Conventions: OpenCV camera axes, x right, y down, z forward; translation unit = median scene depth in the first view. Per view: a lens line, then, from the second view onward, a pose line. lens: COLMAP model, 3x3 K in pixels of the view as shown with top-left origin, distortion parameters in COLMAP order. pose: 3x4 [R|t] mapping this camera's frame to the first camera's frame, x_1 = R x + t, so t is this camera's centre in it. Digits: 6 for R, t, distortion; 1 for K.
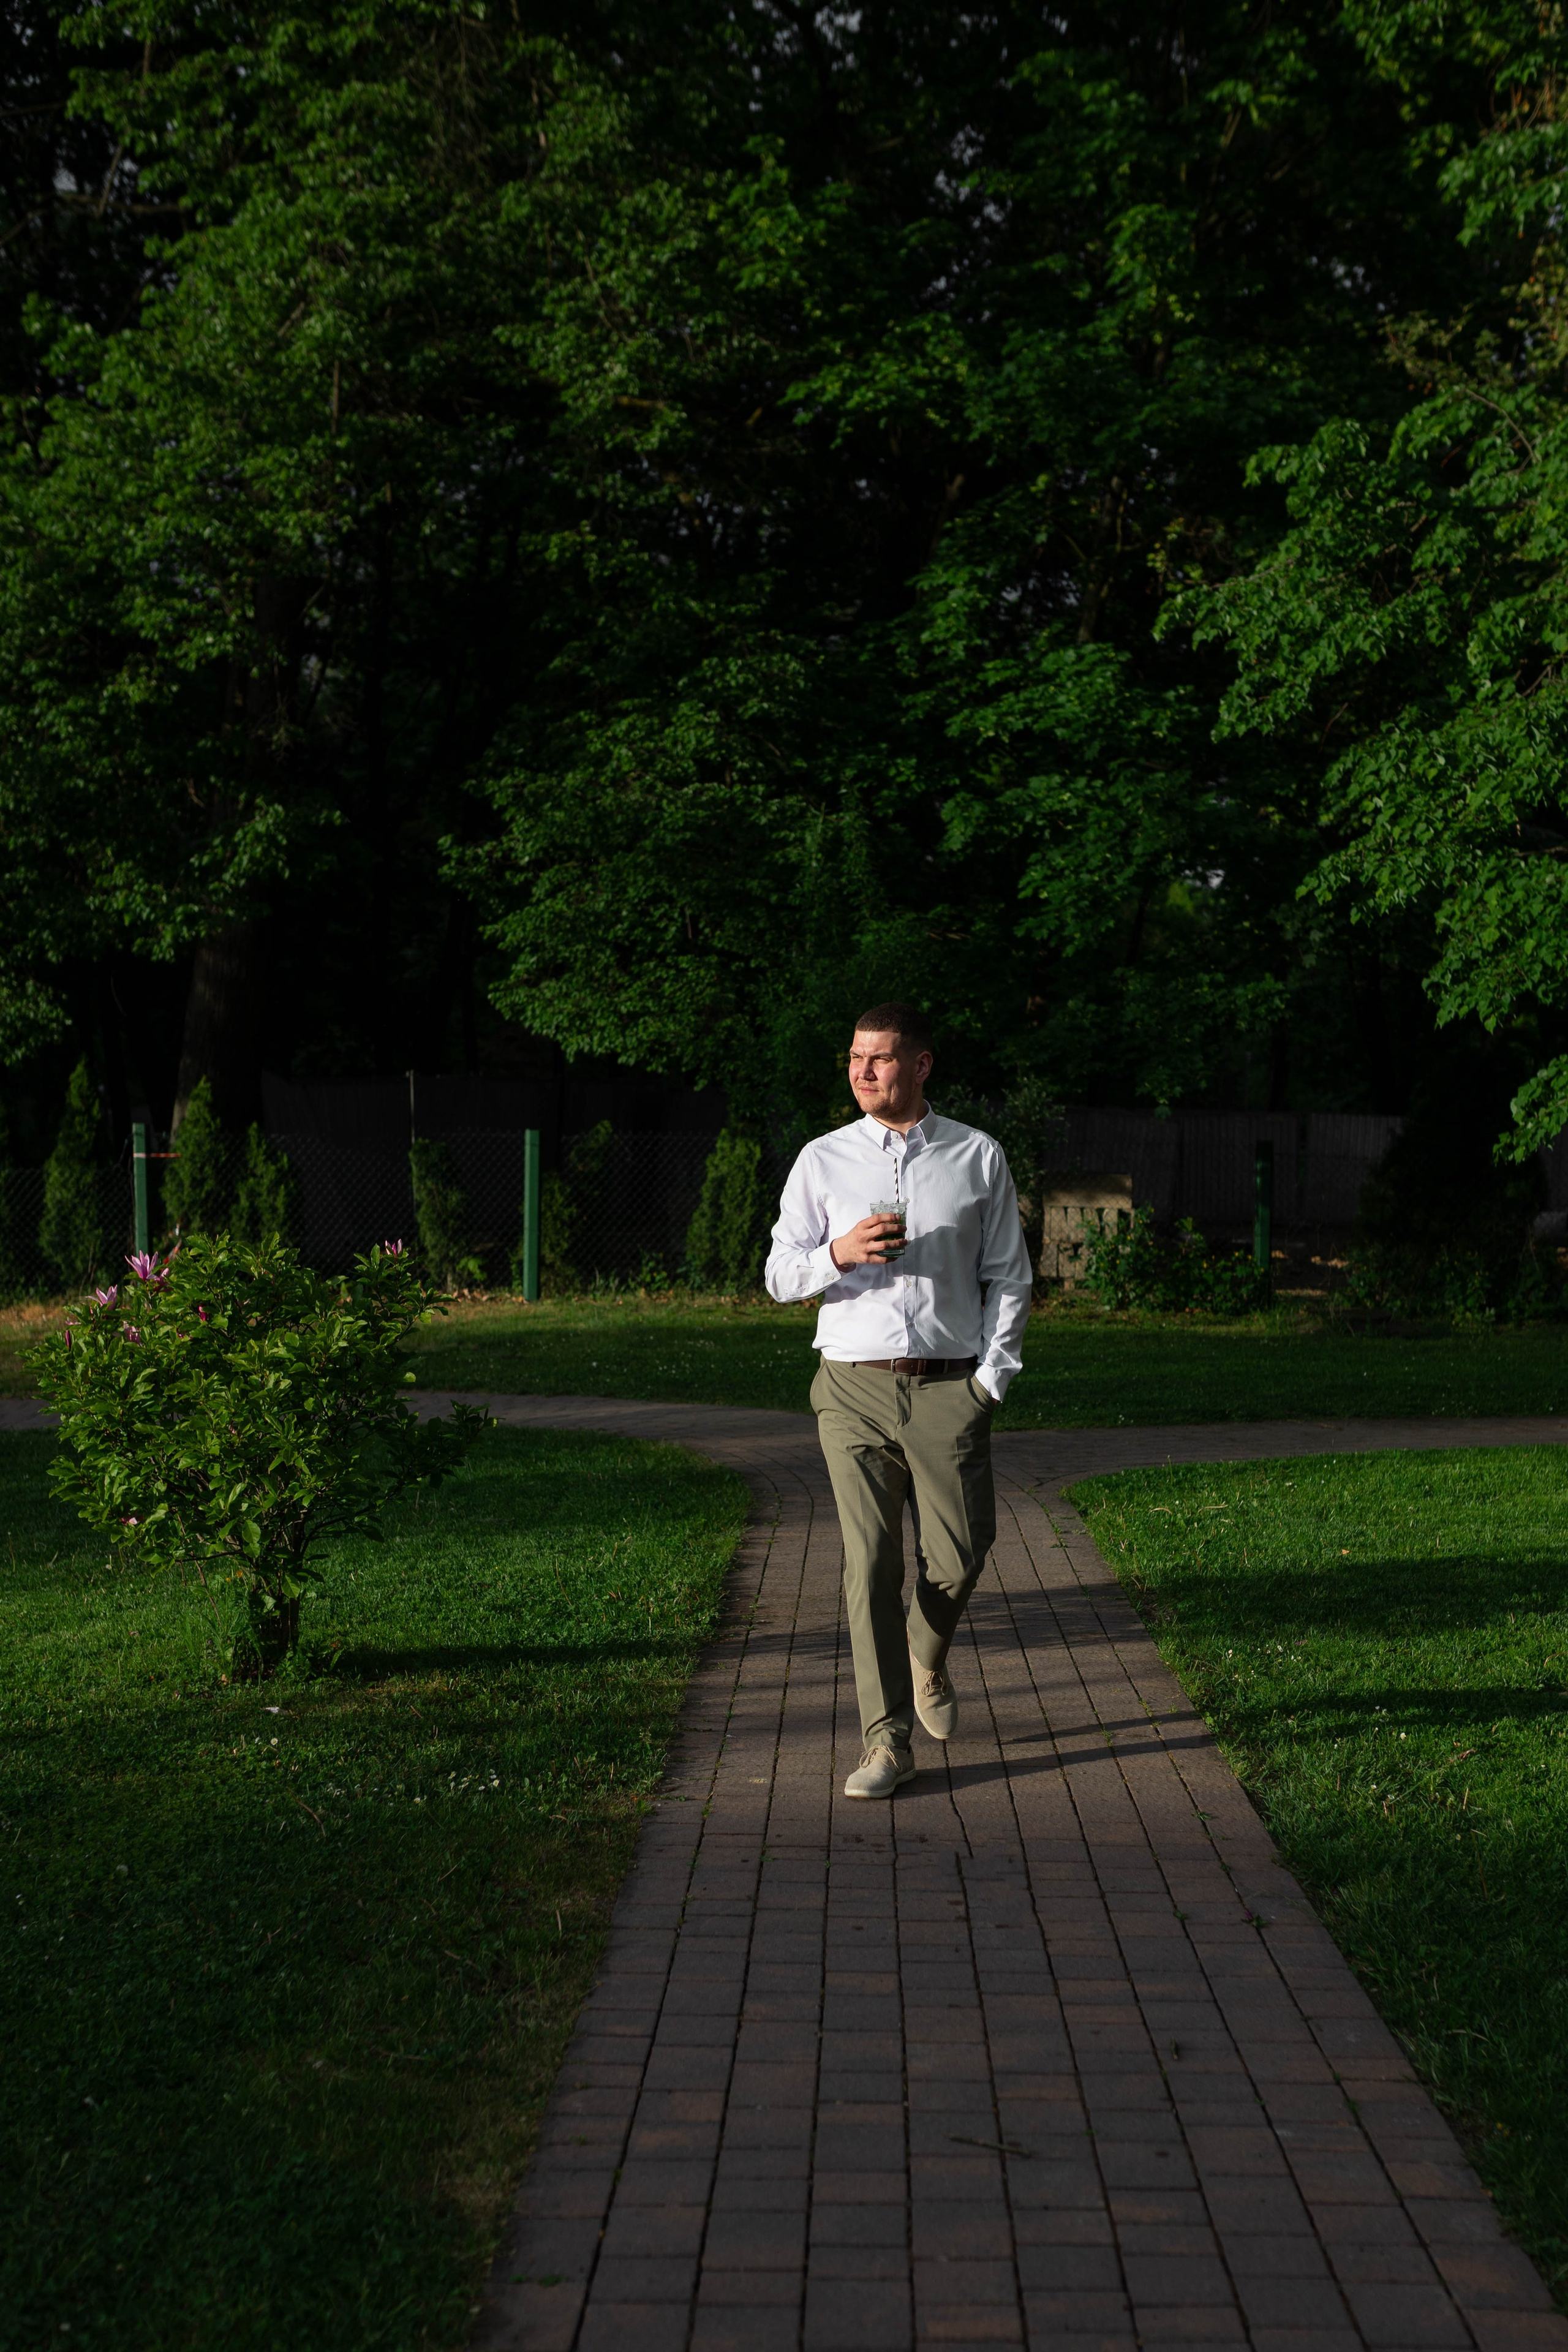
lens RADIAL K [[2751.7, 0, 952.6], [0, 2751.7, 1409.4], [0, 0, 1]] dist [-0.002699, 0.000000]
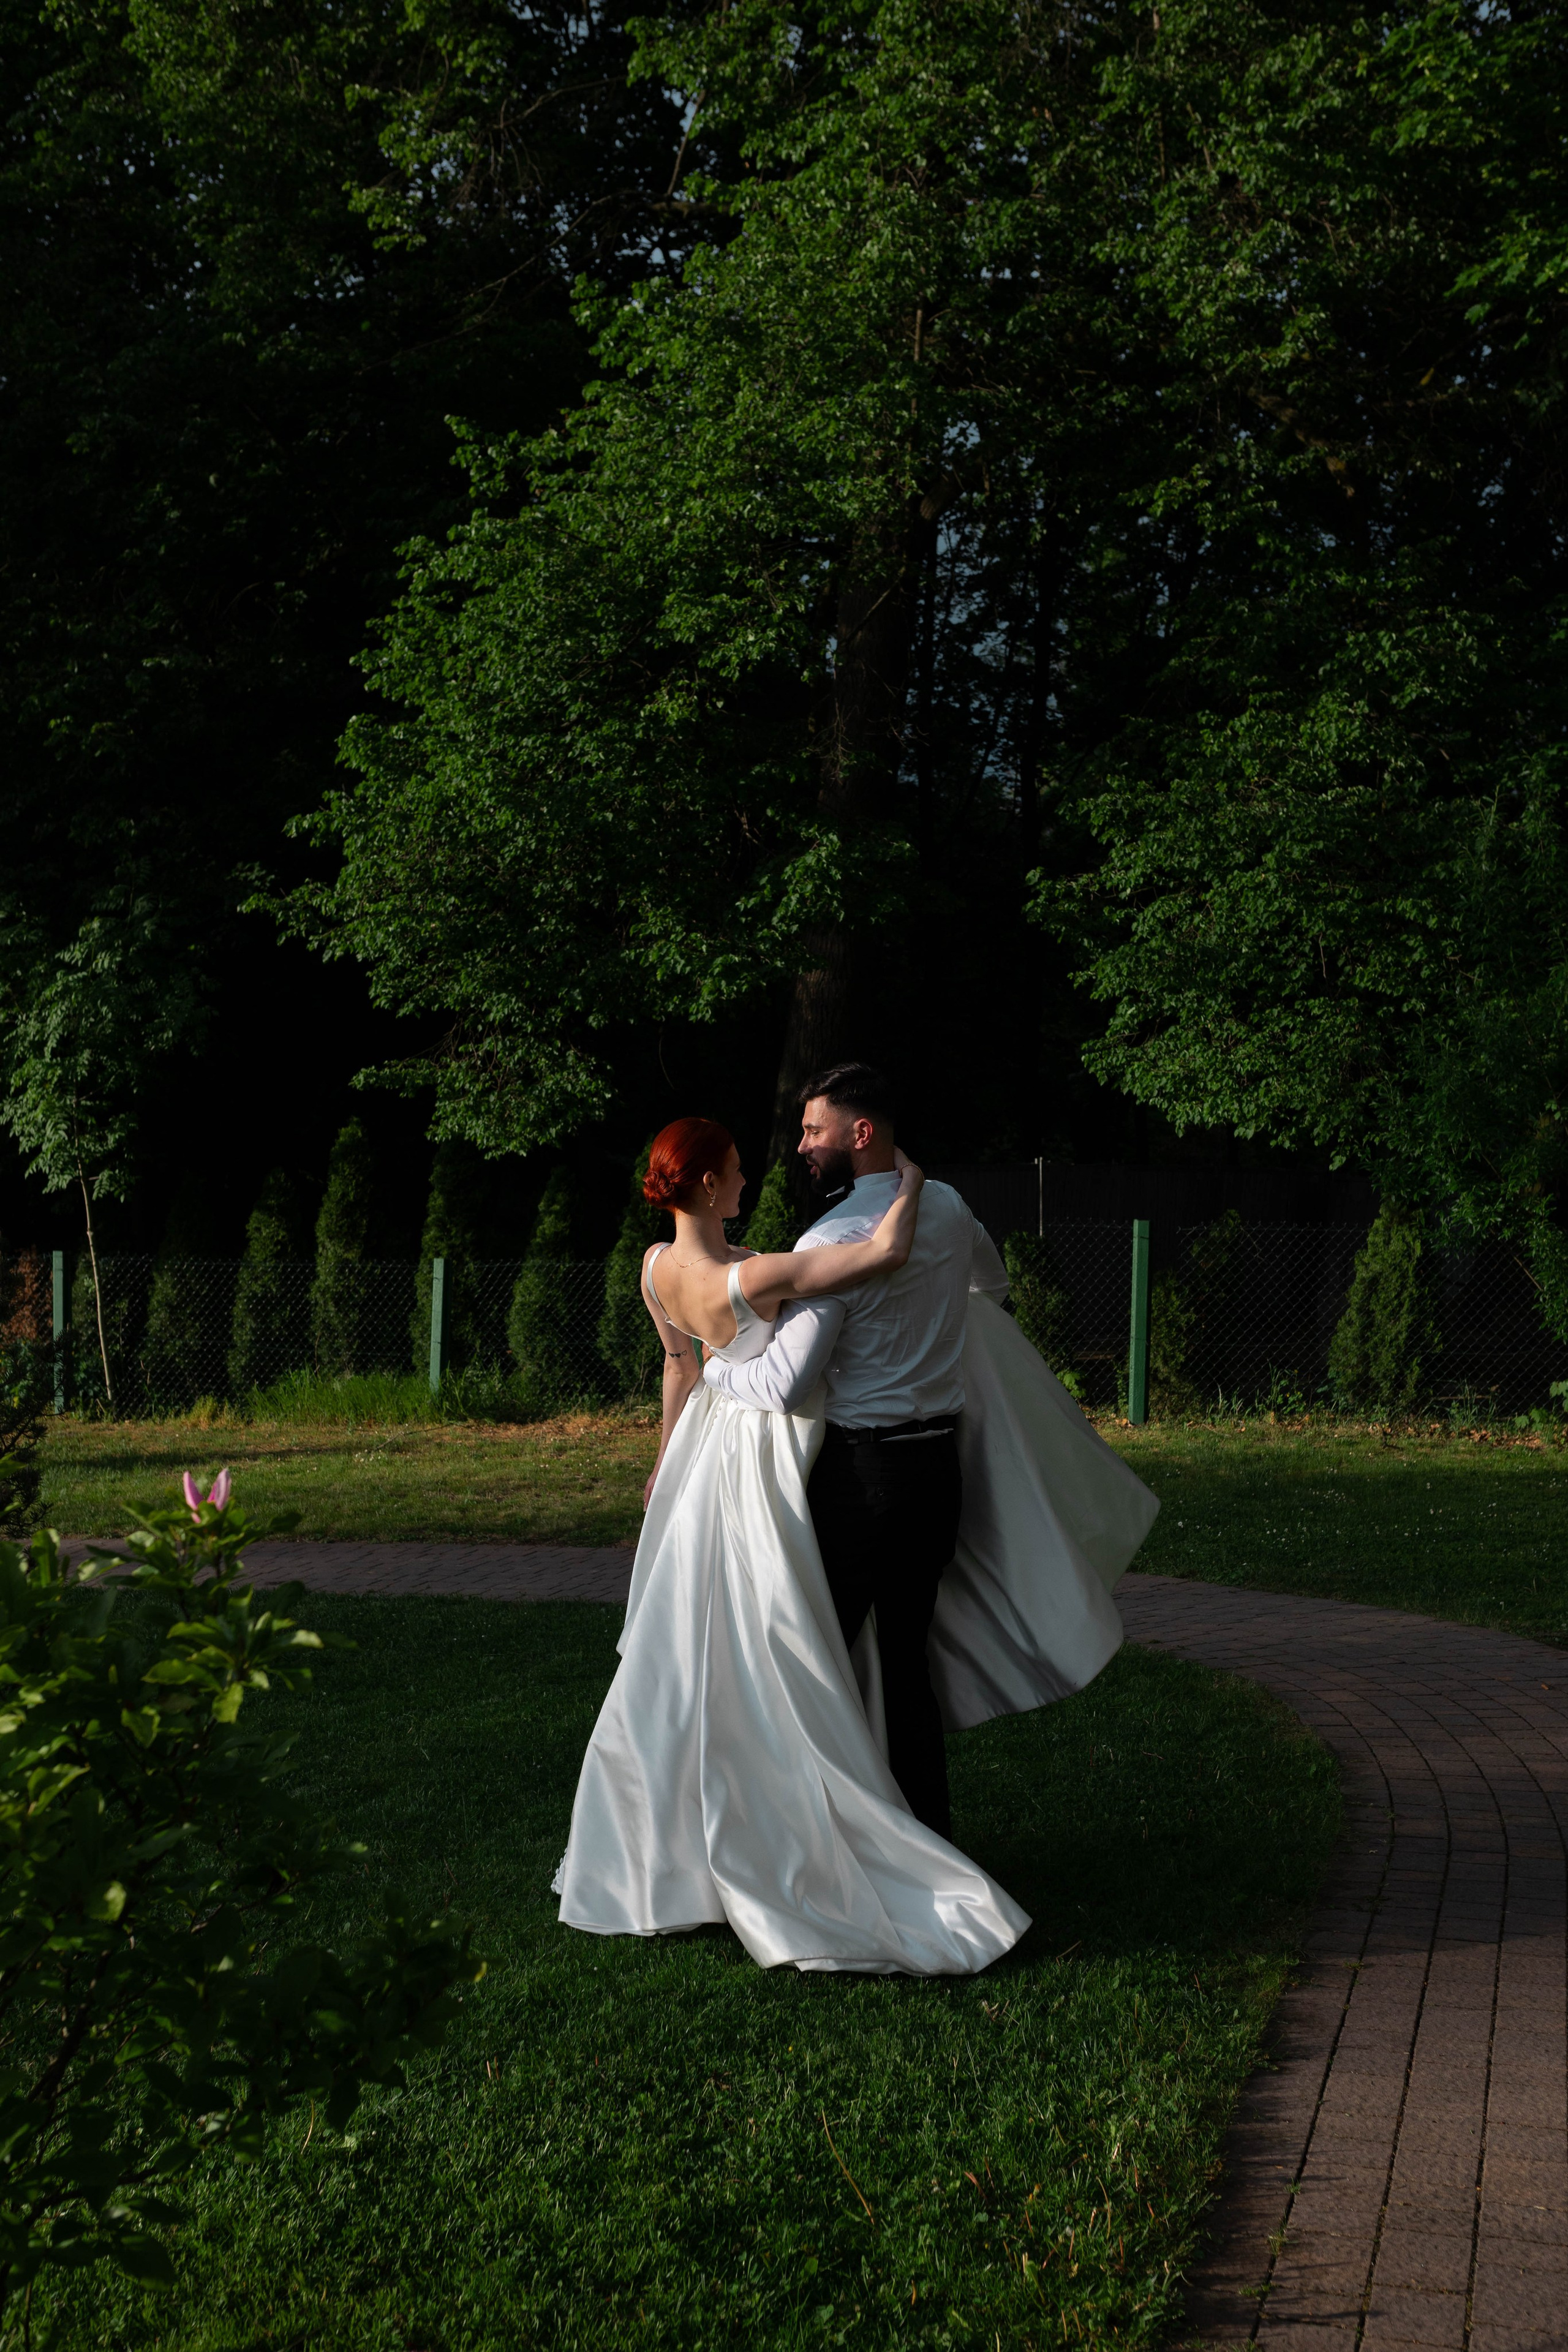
lens RADIAL K [[2209.0, 0, 929.0], [0, 2209.0, 1274.9], [0, 0, 1]] dist [-0.028554, 0.000000]
pose [[0.952875, 0.009559, -0.303213, -0.011678], [-0.033246, 0.996774, -0.073054, -0.037994], [0.301536, 0.079692, 0.950118, 0.386852]]
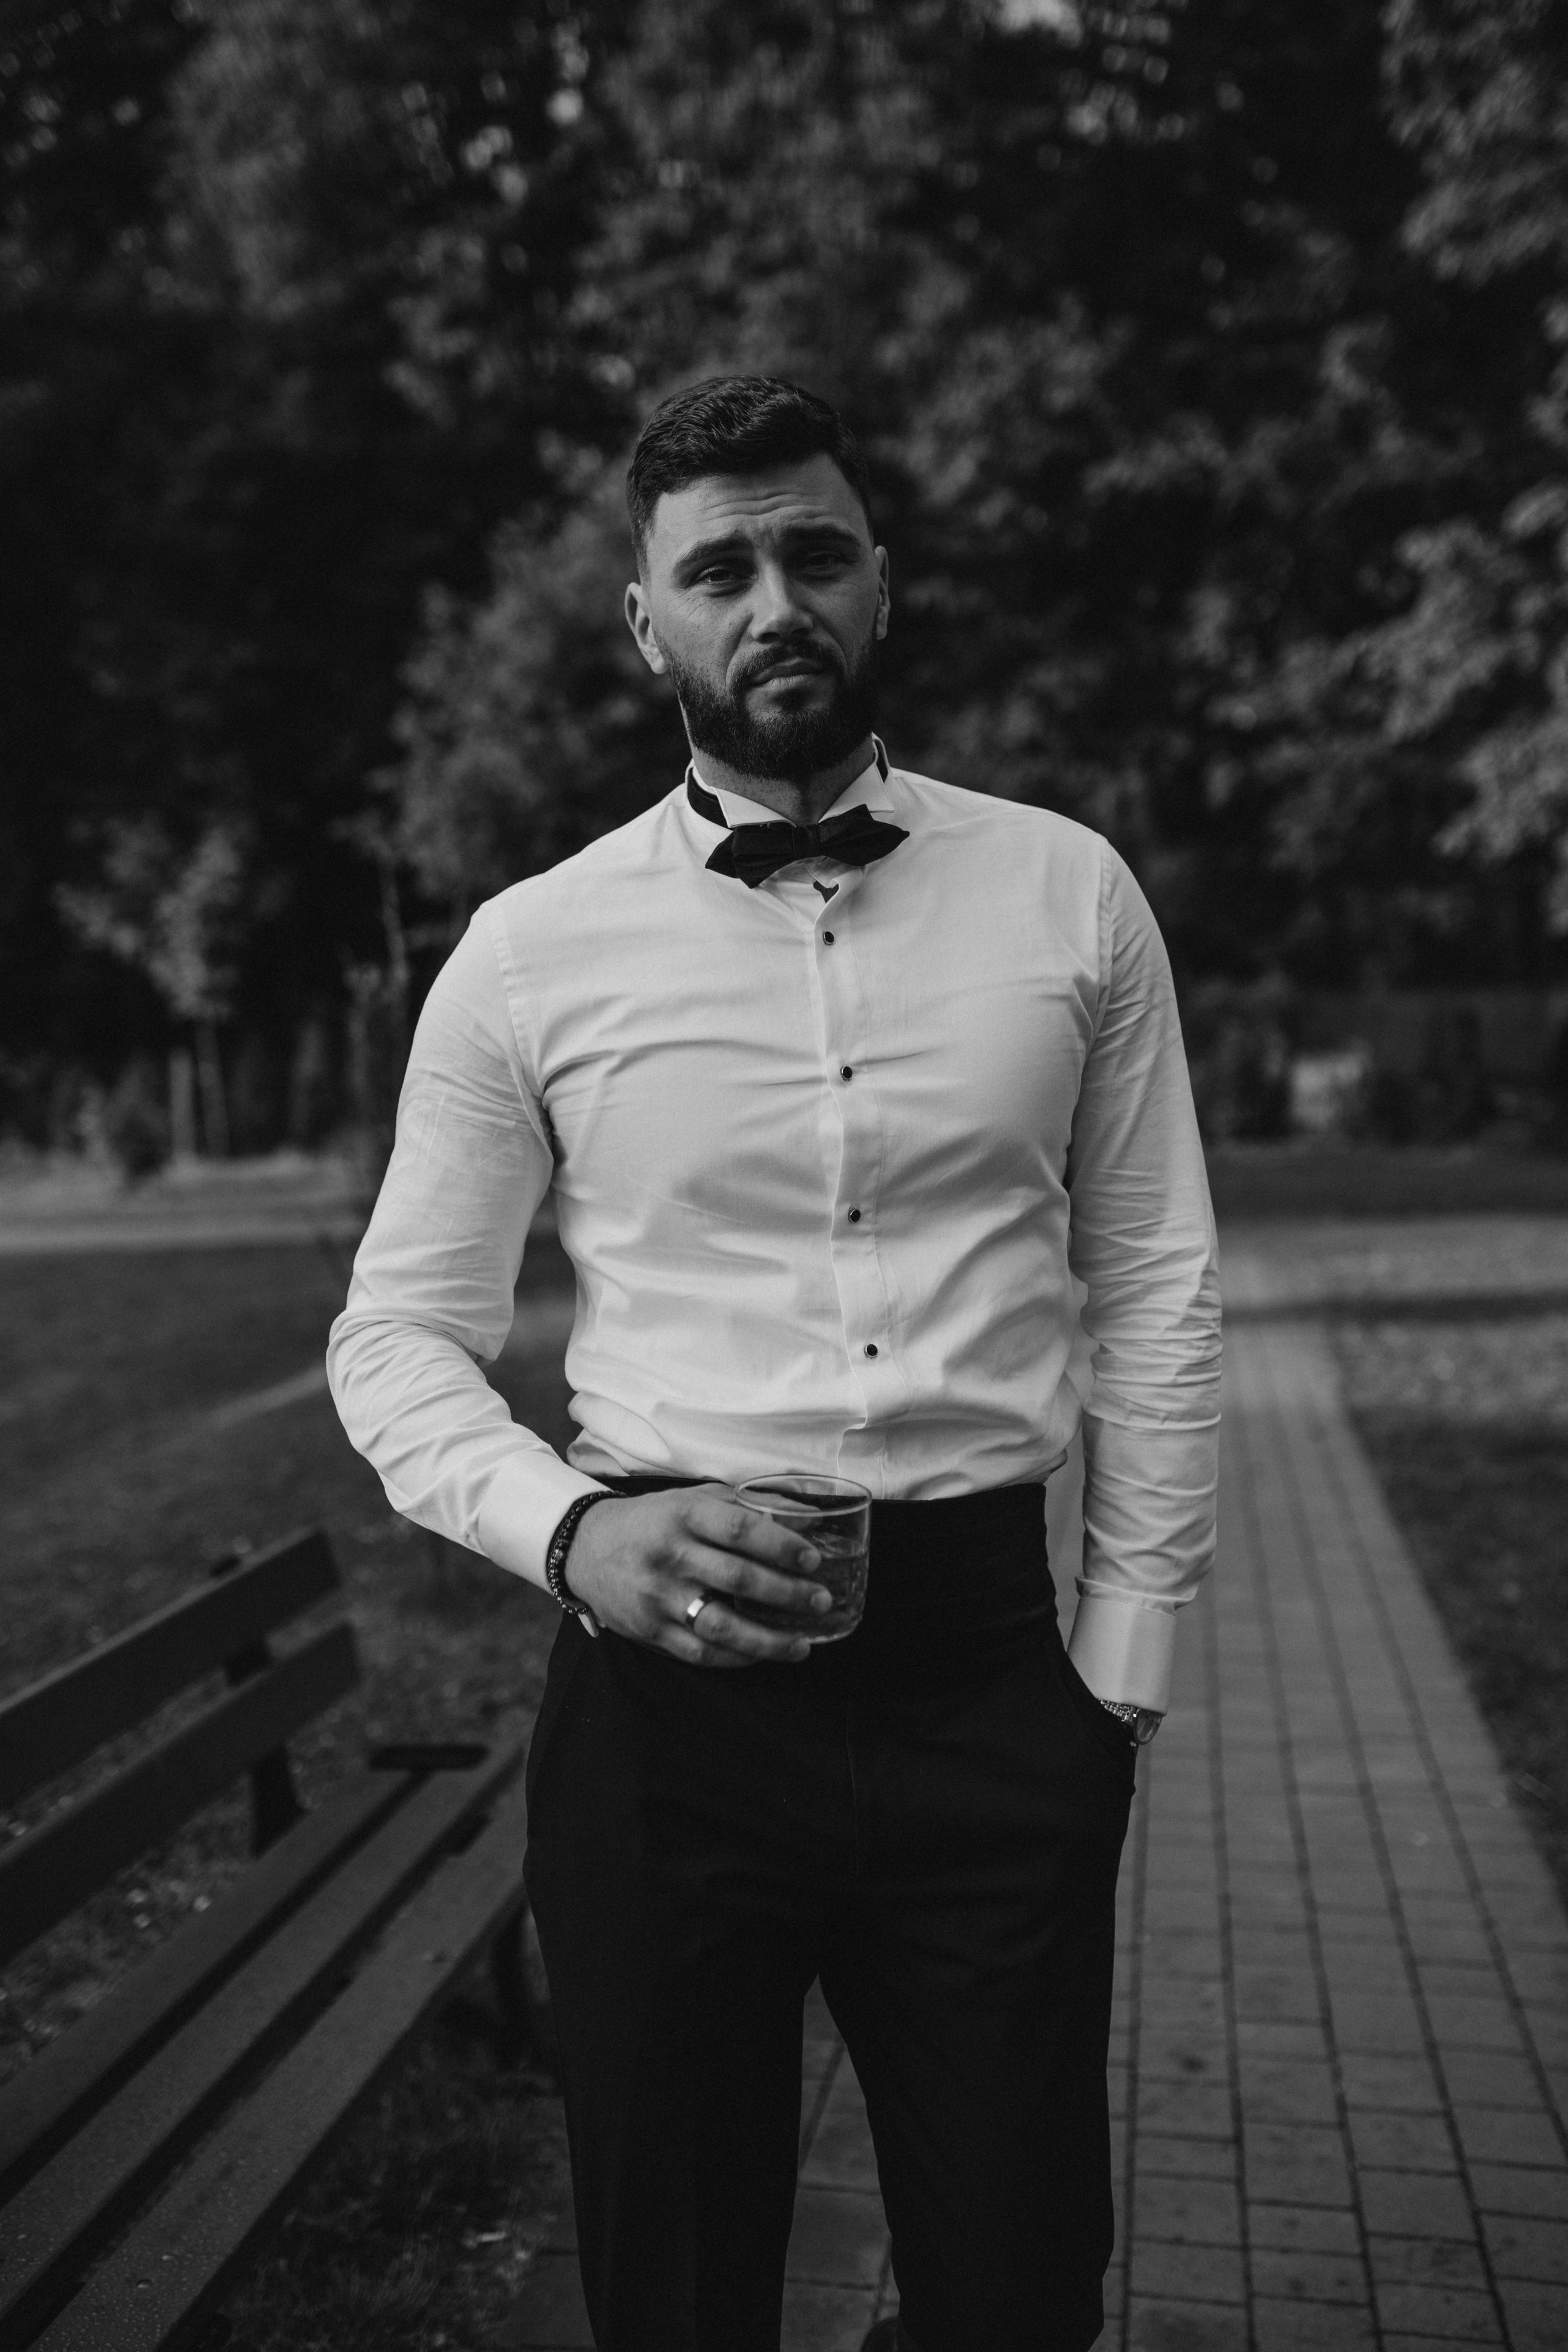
lens RADIAL K [[2751.7, 0, 805.8], [0, 2751.7, 1219.6], [0, 0, 1]] dist [-0.002699, 0.000000]
pose [[0.984187, -0.006741, -0.177003, 0.042202], [0.002613, 0.999719, -0.023548, 0.031713], [0.177112, 0.022714, 0.983929, -0.363182]]
